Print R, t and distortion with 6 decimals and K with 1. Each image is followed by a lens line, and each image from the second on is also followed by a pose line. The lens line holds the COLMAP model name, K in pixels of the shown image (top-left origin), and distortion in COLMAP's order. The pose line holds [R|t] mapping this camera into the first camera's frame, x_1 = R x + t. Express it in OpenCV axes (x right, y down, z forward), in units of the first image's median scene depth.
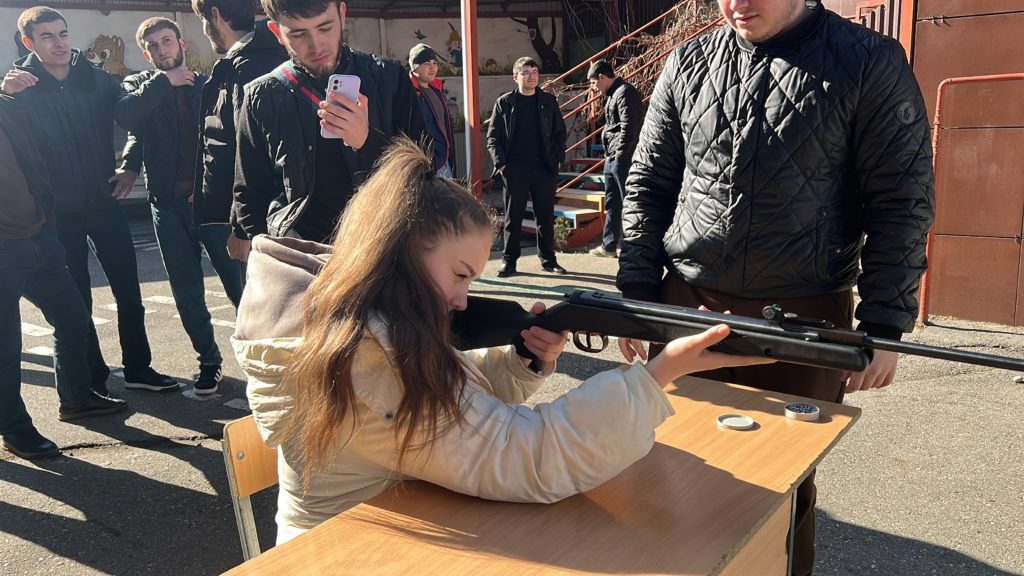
lens RADIAL K [[887.5, 0, 499.7], [0, 887.5, 297.0], [0, 0, 1]] dist [0.070014, -0.104328]
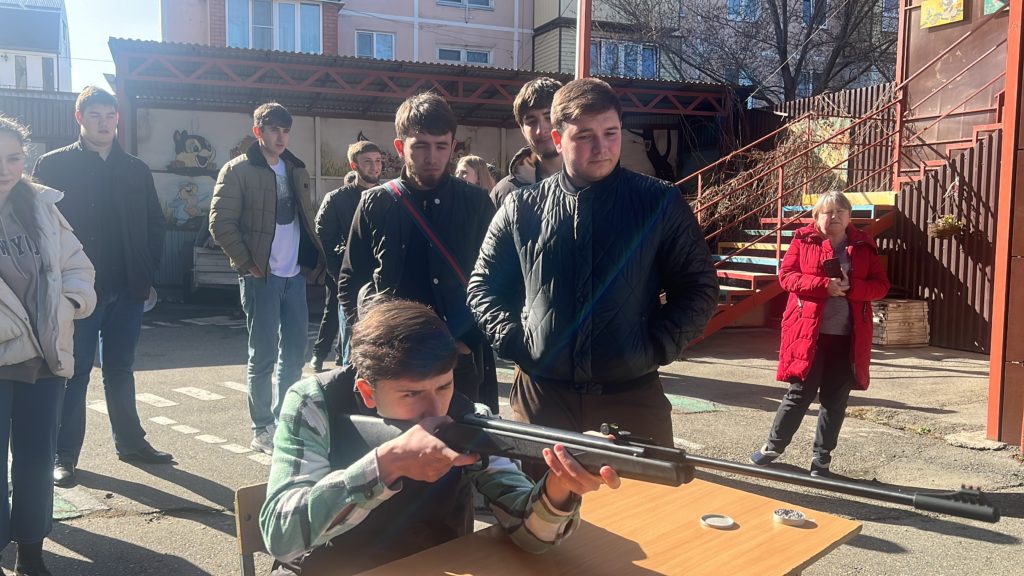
lens RADIAL K [[887.5, 0, 498.7], [0, 887.5, 298.2], [0, 0, 1]] dist [0.070014, -0.104328]
pose [[0.990025, 0.052902, -0.130585, 0.015460], [-0.066993, 0.992108, -0.105990, 0.000301], [0.123948, 0.113681, 0.985755, -0.019397]]
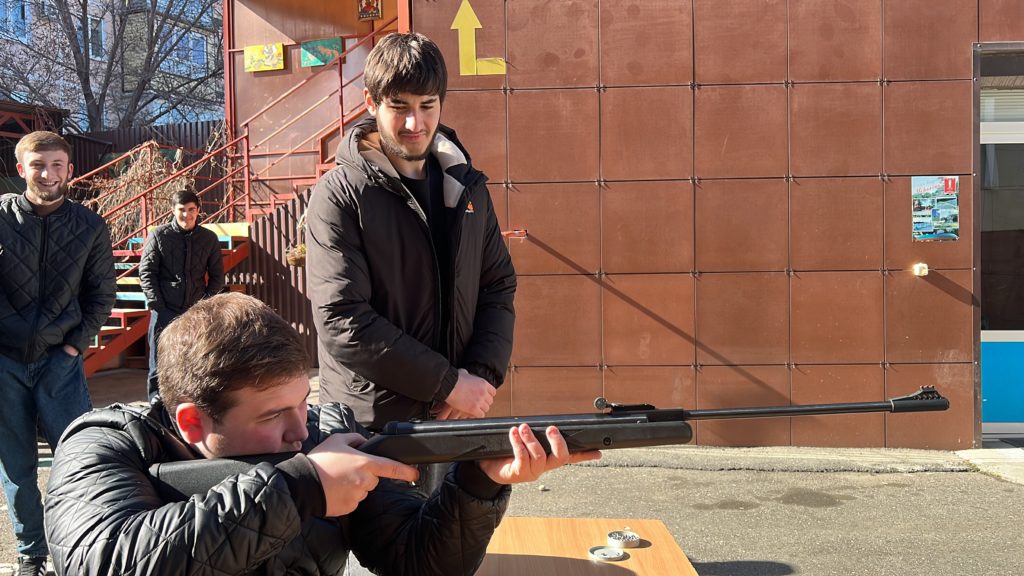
lens RADIAL K [[887.5, 0, 485.4], [0, 887.5, 279.6], [0, 0, 1]] dist [0.070014, -0.104328]
pose [[0.805105, 0.002712, 0.593125, -0.069953], [0.106490, 0.983080, -0.149045, -0.004103], [-0.583494, 0.183159, 0.791194, 0.032516]]
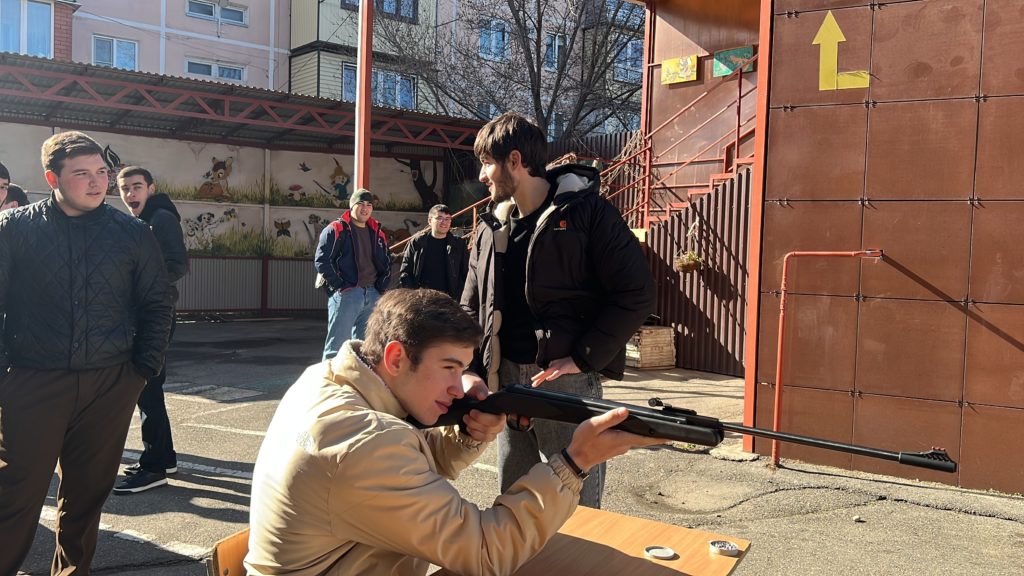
lens RADIAL K [[887.5, 0, 507.7], [0, 887.5, 290.4], [0, 0, 1]] dist [0.070014, -0.104328]
pose [[0.985719, 0.054421, 0.159362, -0.021757], [-0.029493, 0.987506, -0.154797, -0.001969], [-0.165795, 0.147886, 0.975009, -0.029224]]
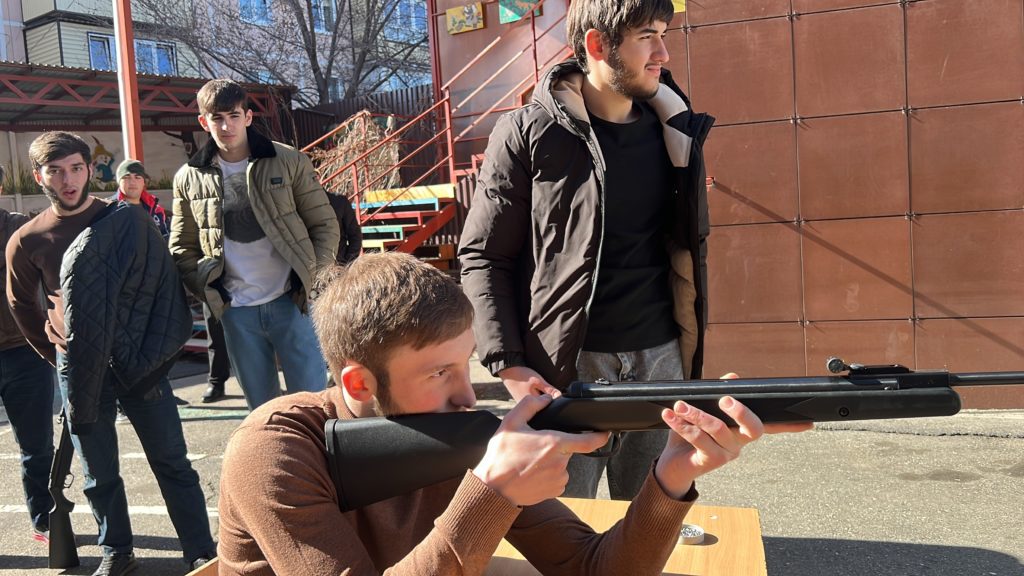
lens RADIAL K [[887.5, 0, 484.3], [0, 887.5, 273.1], [0, 0, 1]] dist [0.070014, -0.104328]
pose [[0.929912, -0.050403, 0.364313, -0.037347], [0.103757, 0.986281, -0.128388, -0.006036], [-0.352844, 0.157189, 0.922384, 0.024594]]
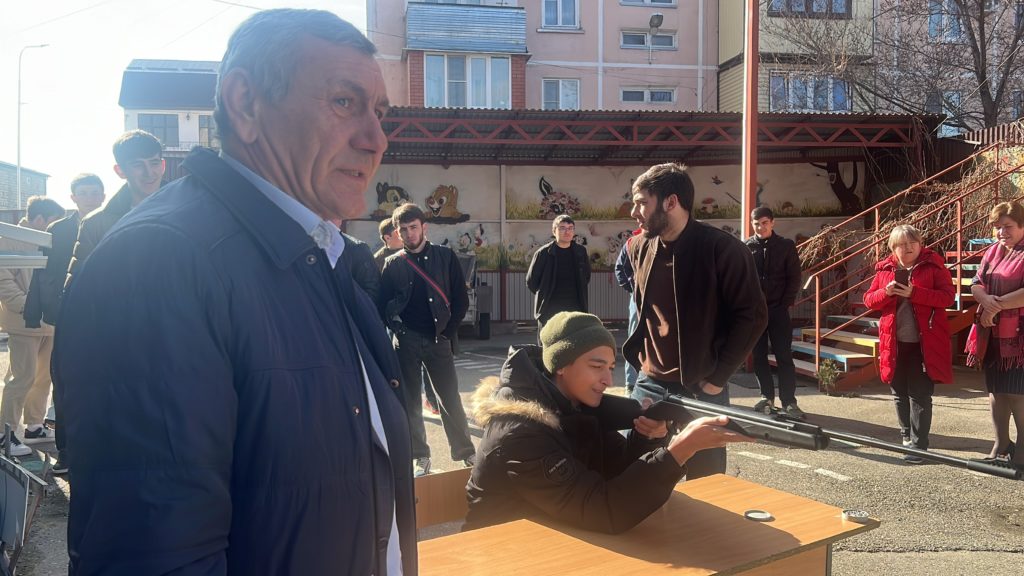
lens RADIAL K [[887.5, 0, 505.0], [0, 887.5, 294.7], [0, 0, 1]] dist [0.070014, -0.104328]
pose [[0.941282, 0.036867, -0.335604, 0.050141], [-0.086116, 0.987358, -0.133069, 0.003228], [0.326455, 0.154156, 0.932557, -0.068647]]
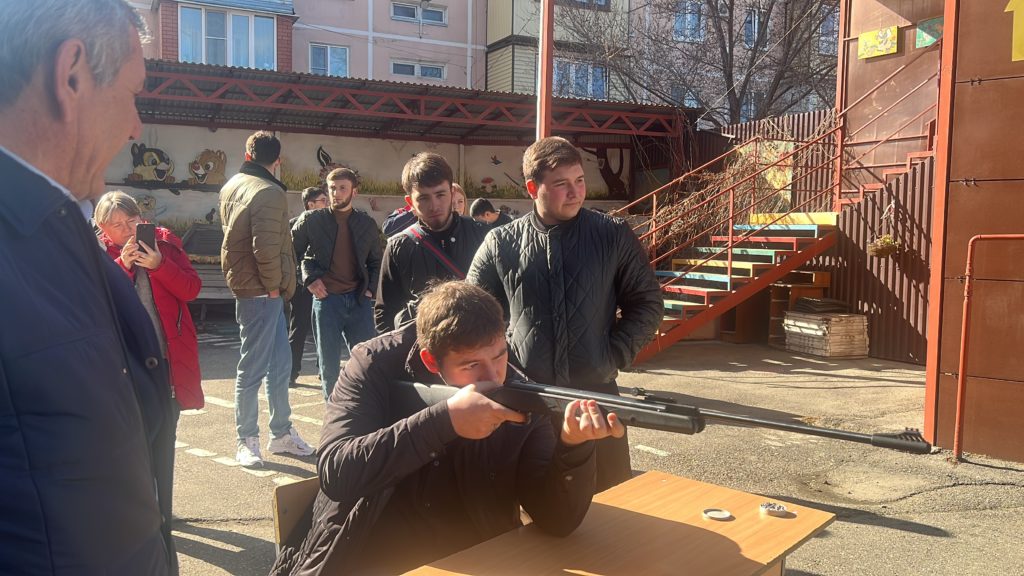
lens RADIAL K [[887.5, 0, 507.0], [0, 887.5, 298.1], [0, 0, 1]] dist [0.070014, -0.104328]
pose [[0.996721, 0.051518, -0.062403, -0.001014], [-0.058864, 0.990751, -0.122260, 0.000559], [0.055527, 0.125532, 0.990534, -0.052403]]
